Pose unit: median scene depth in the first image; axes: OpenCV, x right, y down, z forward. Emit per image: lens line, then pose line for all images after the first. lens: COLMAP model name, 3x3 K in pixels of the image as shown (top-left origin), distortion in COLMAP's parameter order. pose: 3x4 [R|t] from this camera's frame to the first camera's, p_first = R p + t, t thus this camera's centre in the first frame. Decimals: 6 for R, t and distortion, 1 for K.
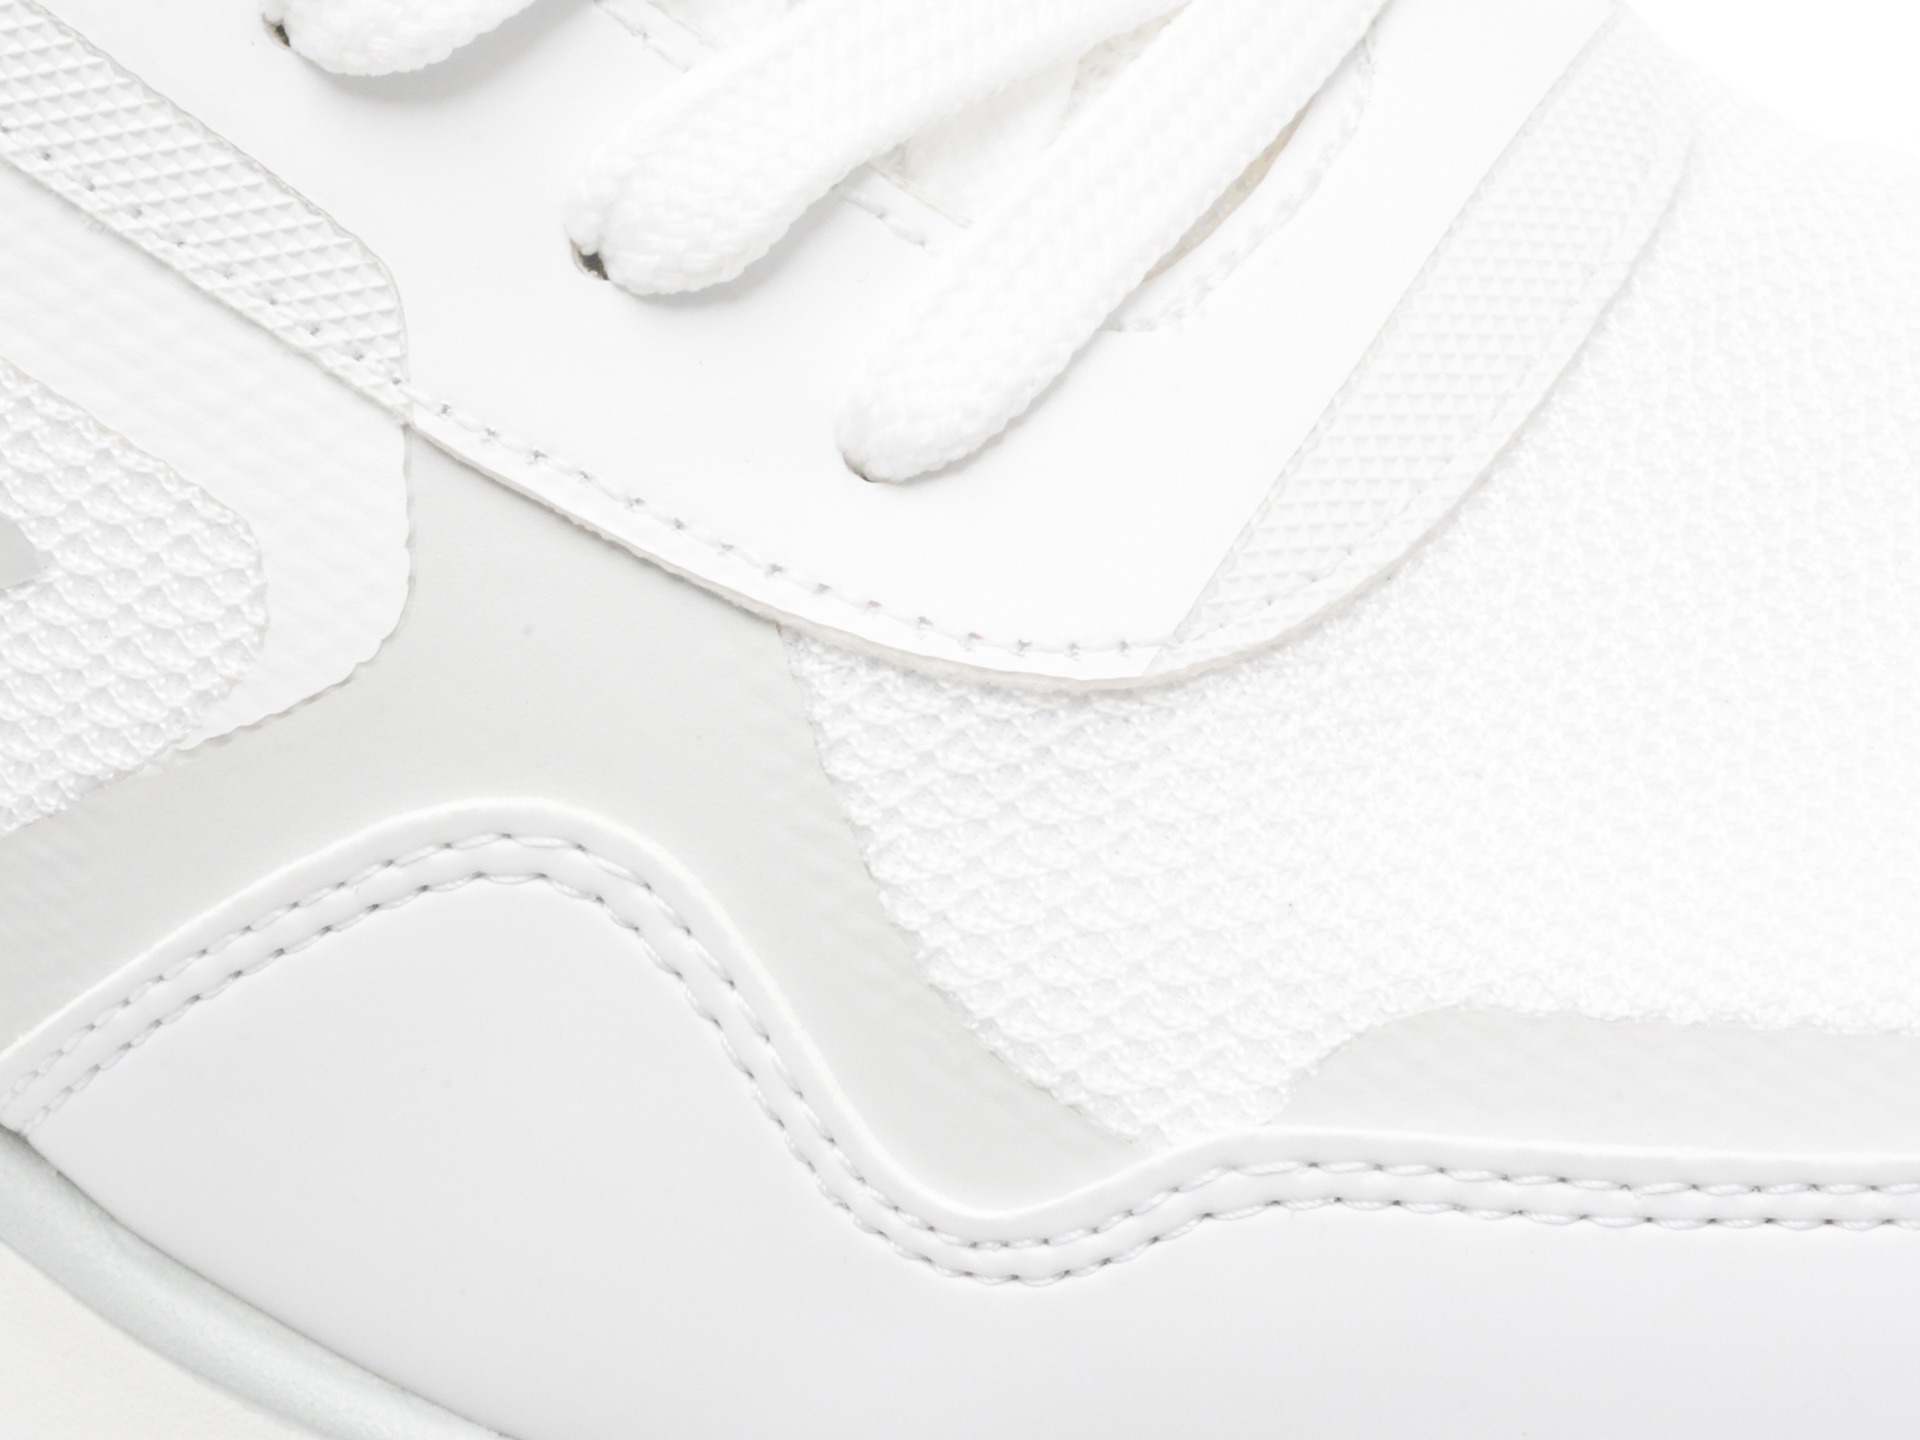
lens RADIAL K [[6804.3, 0, 960.0], [0, 6804.3, 720.0], [0, 0, 1]] dist [0.046856, 0.744817]
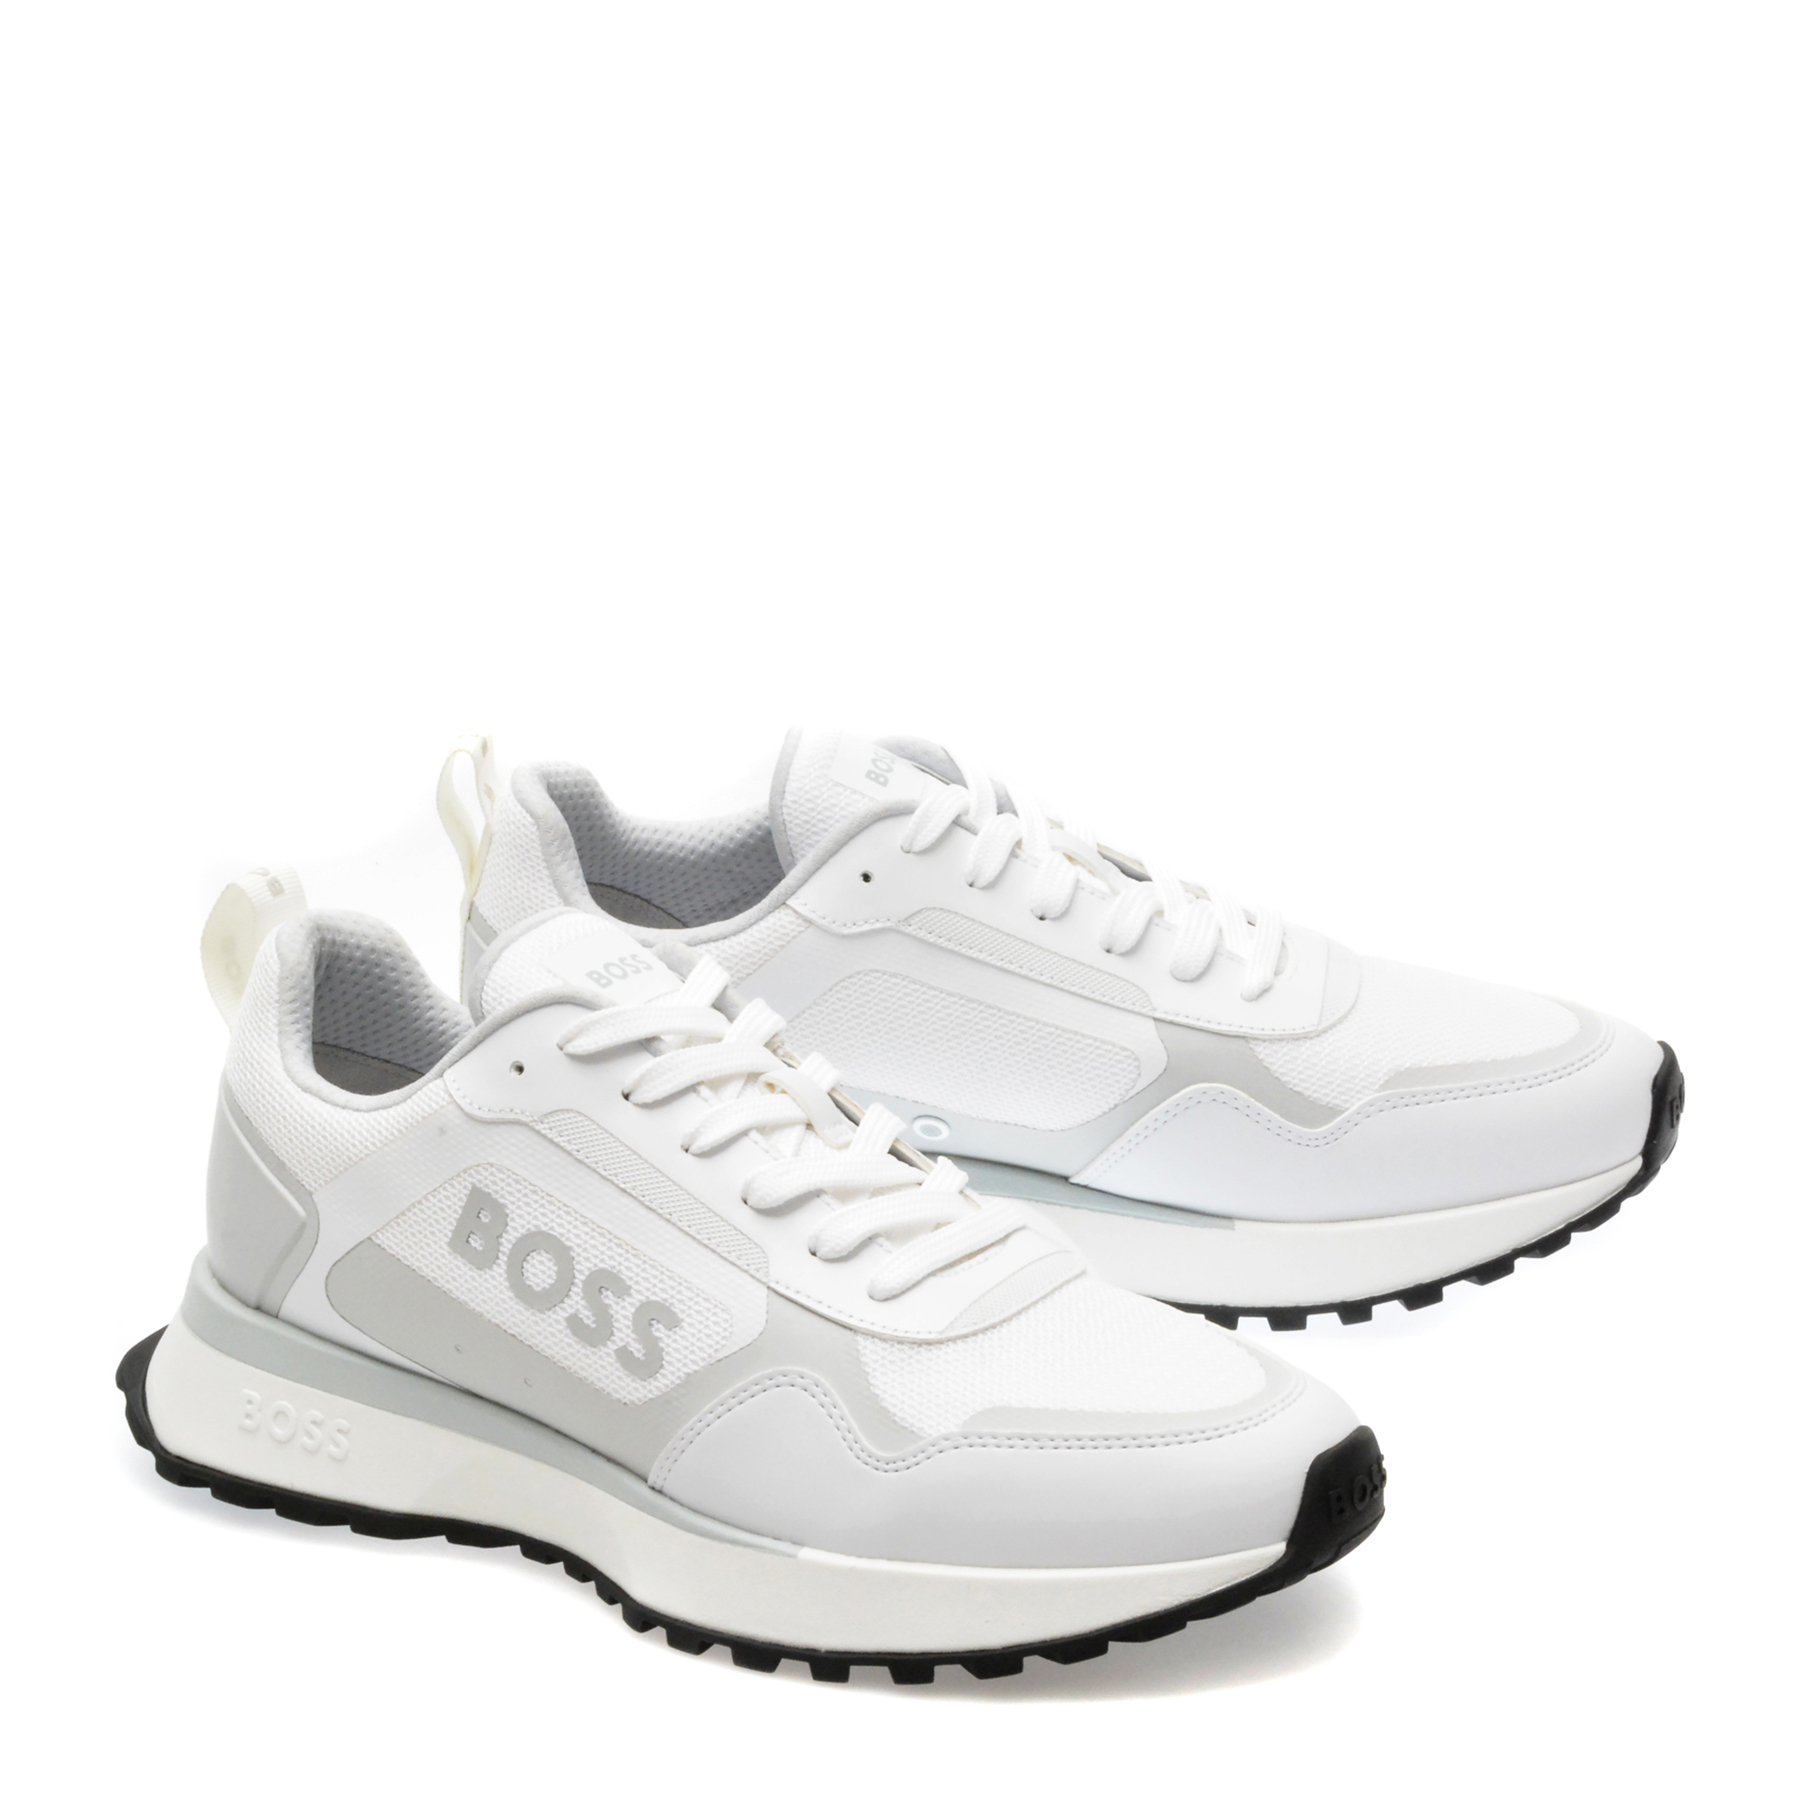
lens RADIAL K [[6803.9, 0, 900.0], [0, 6803.9, 900.0], [0, 0, 1]] dist [-0.114521, -1.055177]
pose [[0.996505, 0.023409, -0.080180, 0.341408], [-0.056693, 0.894508, -0.443442, 1.643026], [0.061341, 0.446438, 0.892709, -2.947523]]
